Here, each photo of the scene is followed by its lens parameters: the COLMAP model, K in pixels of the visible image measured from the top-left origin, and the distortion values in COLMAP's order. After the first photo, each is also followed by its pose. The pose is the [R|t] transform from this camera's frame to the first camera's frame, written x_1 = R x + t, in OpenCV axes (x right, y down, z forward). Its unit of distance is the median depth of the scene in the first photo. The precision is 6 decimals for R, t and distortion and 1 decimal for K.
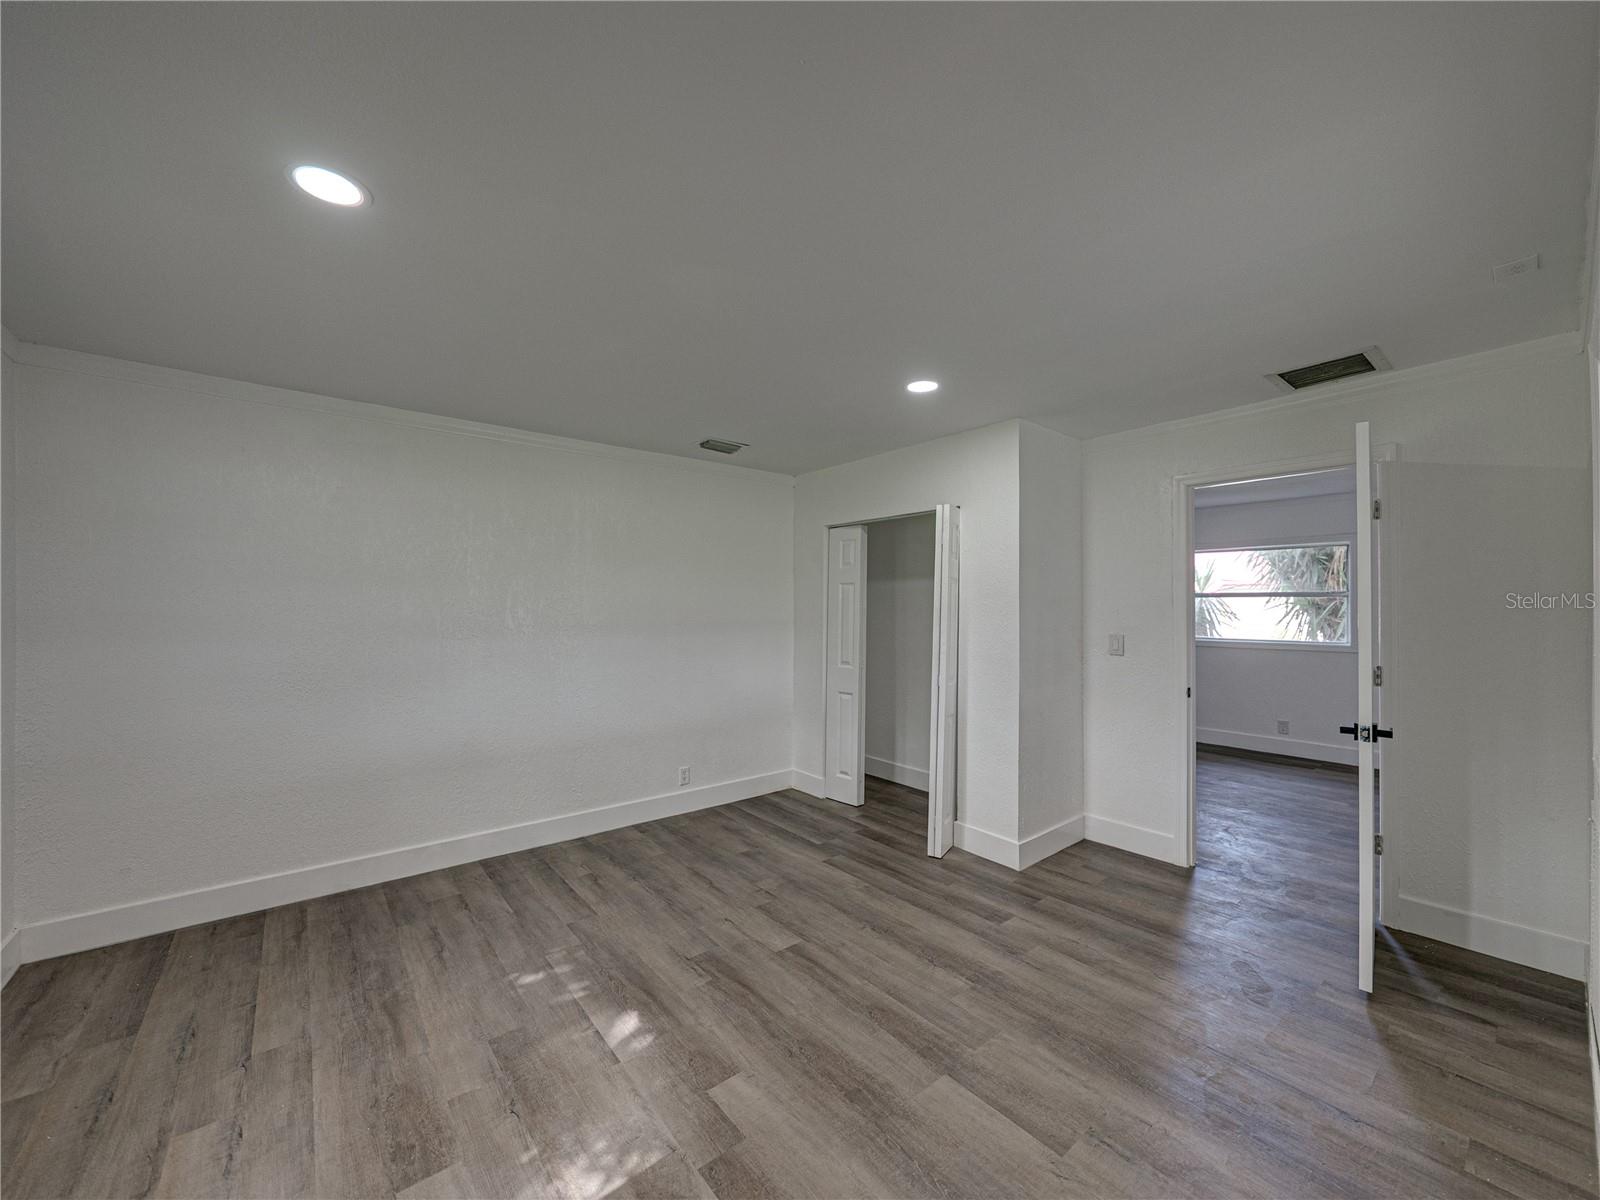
lens RADIAL K [[626.4, 0, 803.5], [0, 626.4, 587.1], [0, 0, 1]] dist [-0.001353, 0.000234]
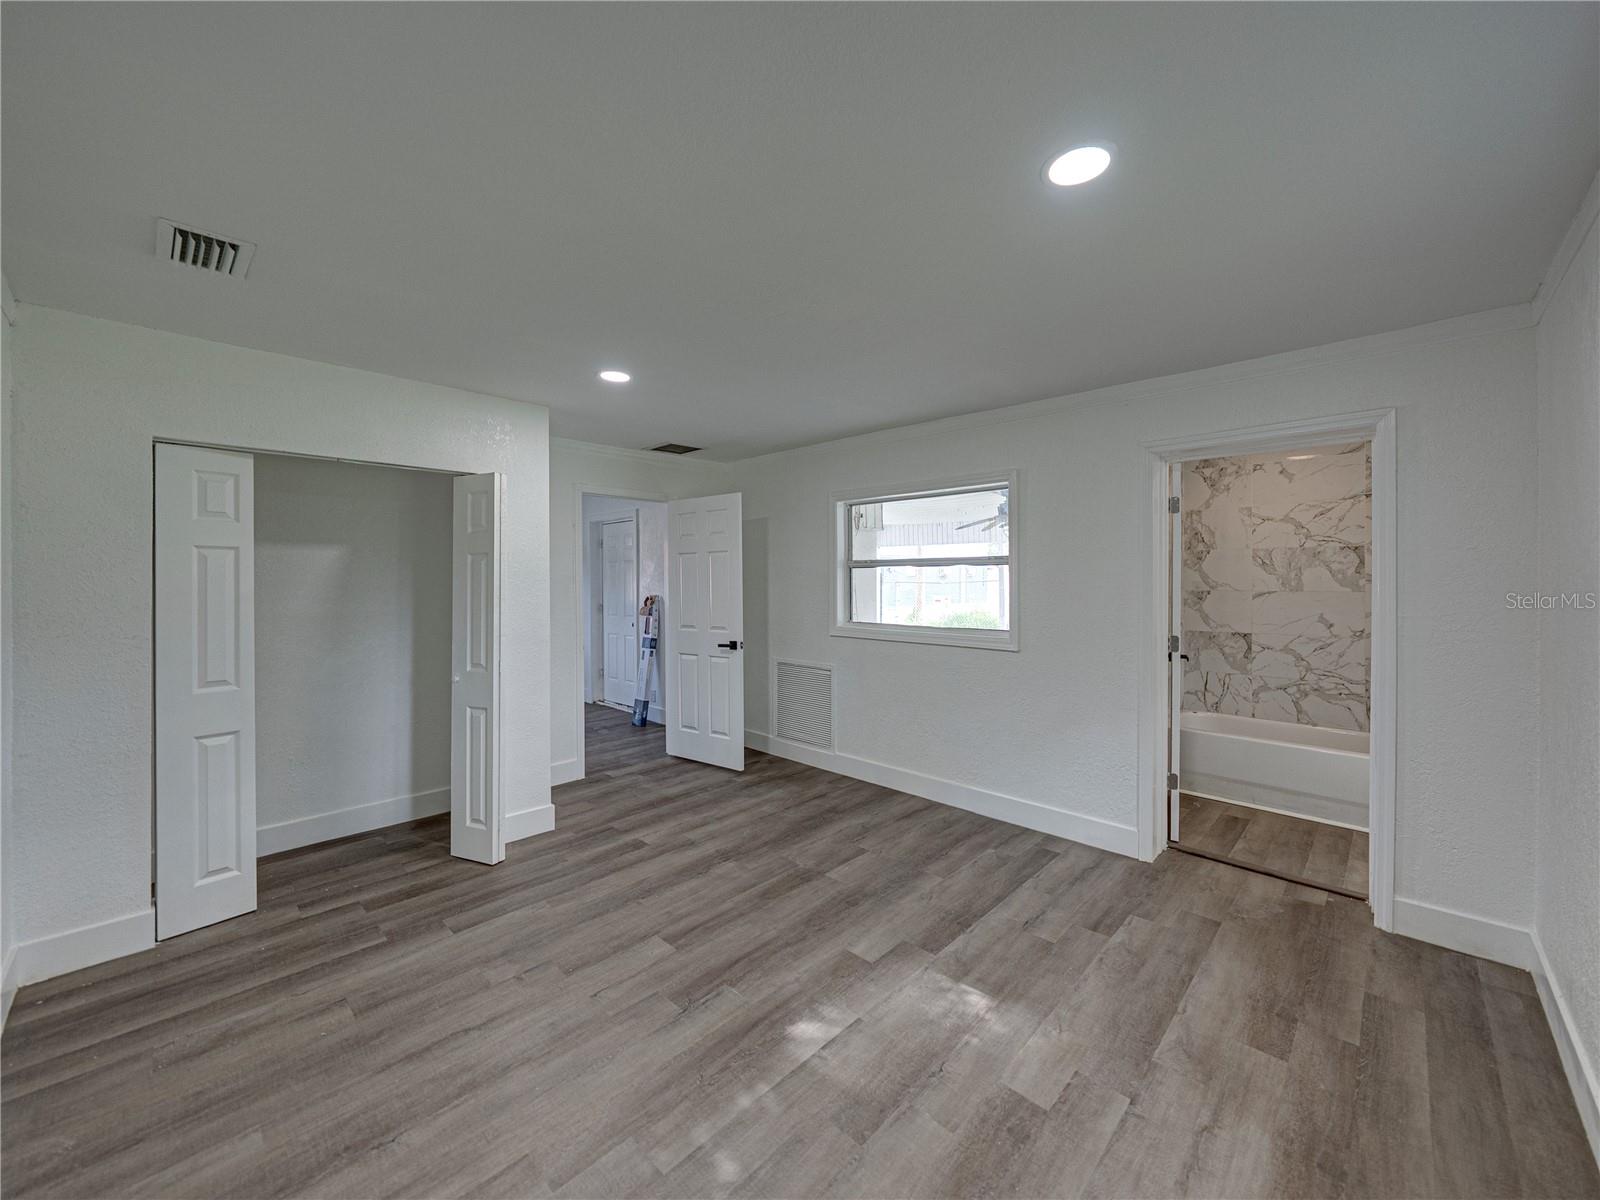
lens RADIAL K [[613.4, 0, 791.2], [0, 613.4, 590.8], [0, 0, 1]] dist [-0.001107, -0.000126]
pose [[-0.108722, -0.019935, 0.993872, -0.987583], [-0.032107, 0.999348, 0.016533, 0.009471], [-0.993554, -0.030112, -0.109291, 0.942863]]
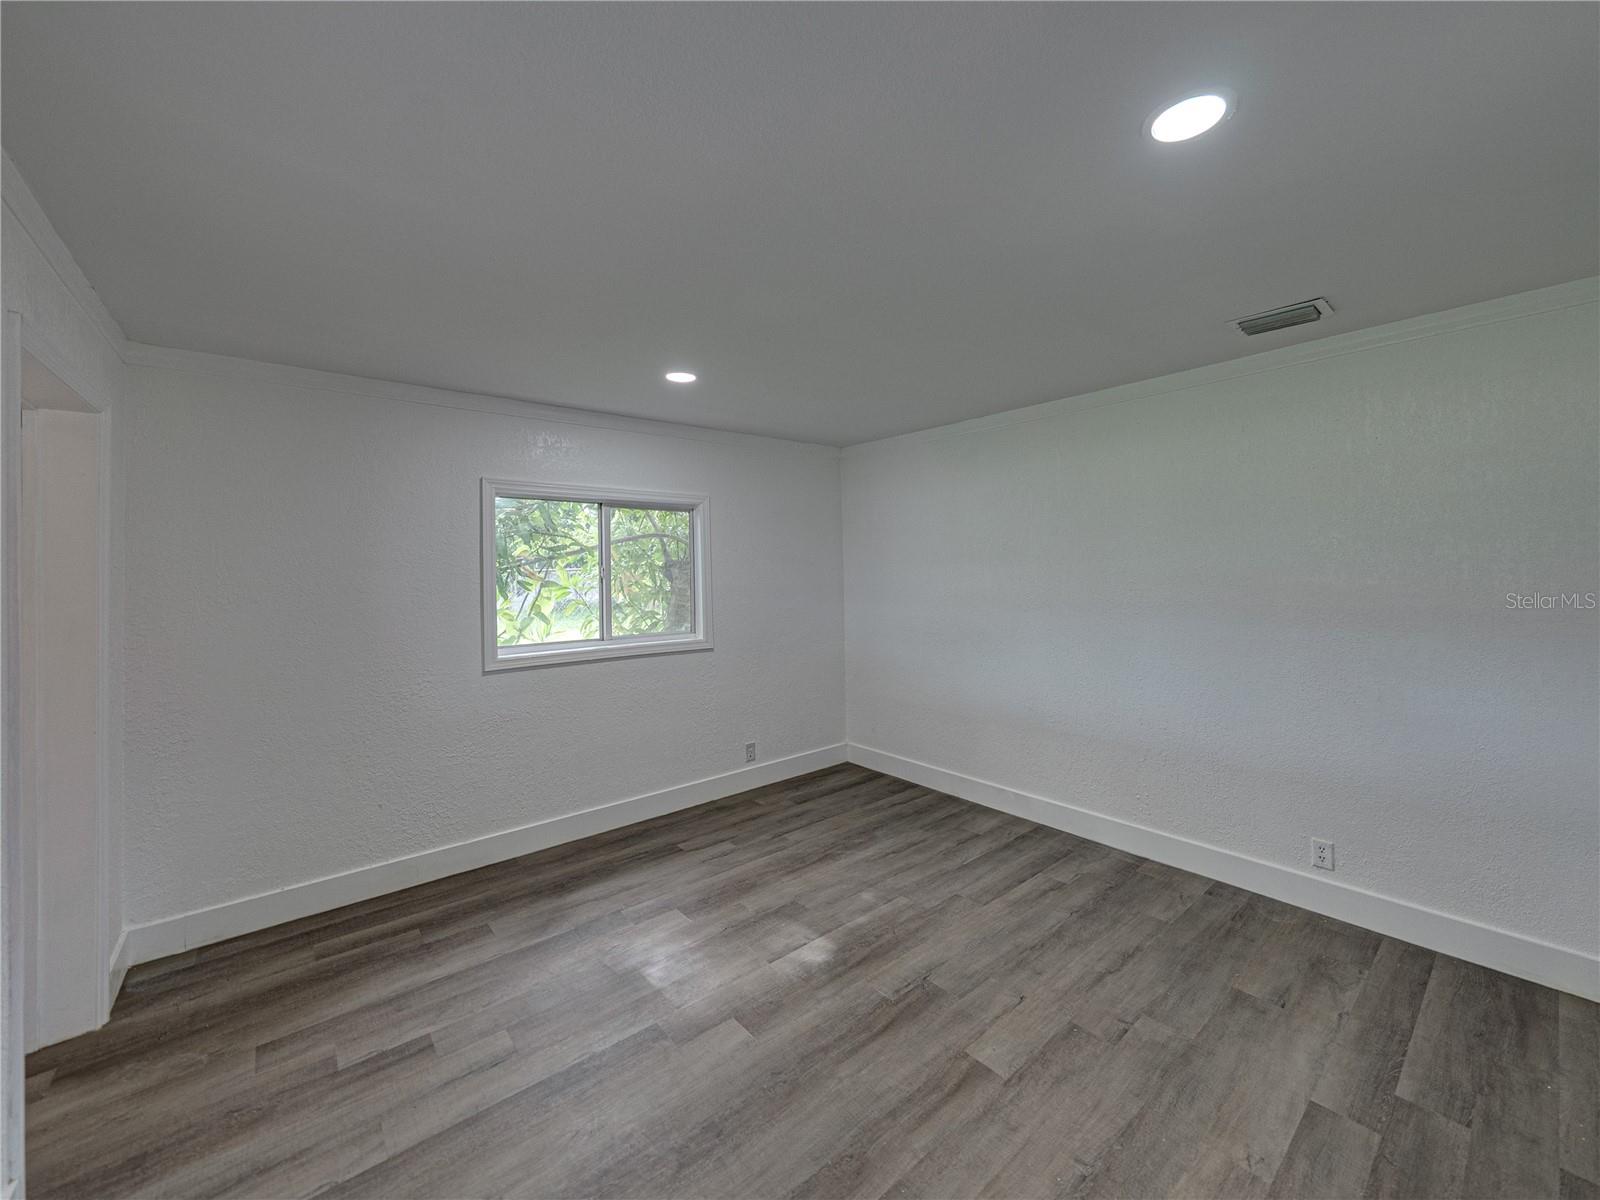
lens RADIAL K [[626.4, 0, 803.5], [0, 626.4, 587.1], [0, 0, 1]] dist [-0.001353, 0.000234]
pose [[0.013239, 0.027492, -0.999534, 0.704686], [0.050489, 0.998328, 0.028128, -0.017049], [0.998637, -0.050838, 0.011828, 0.820752]]
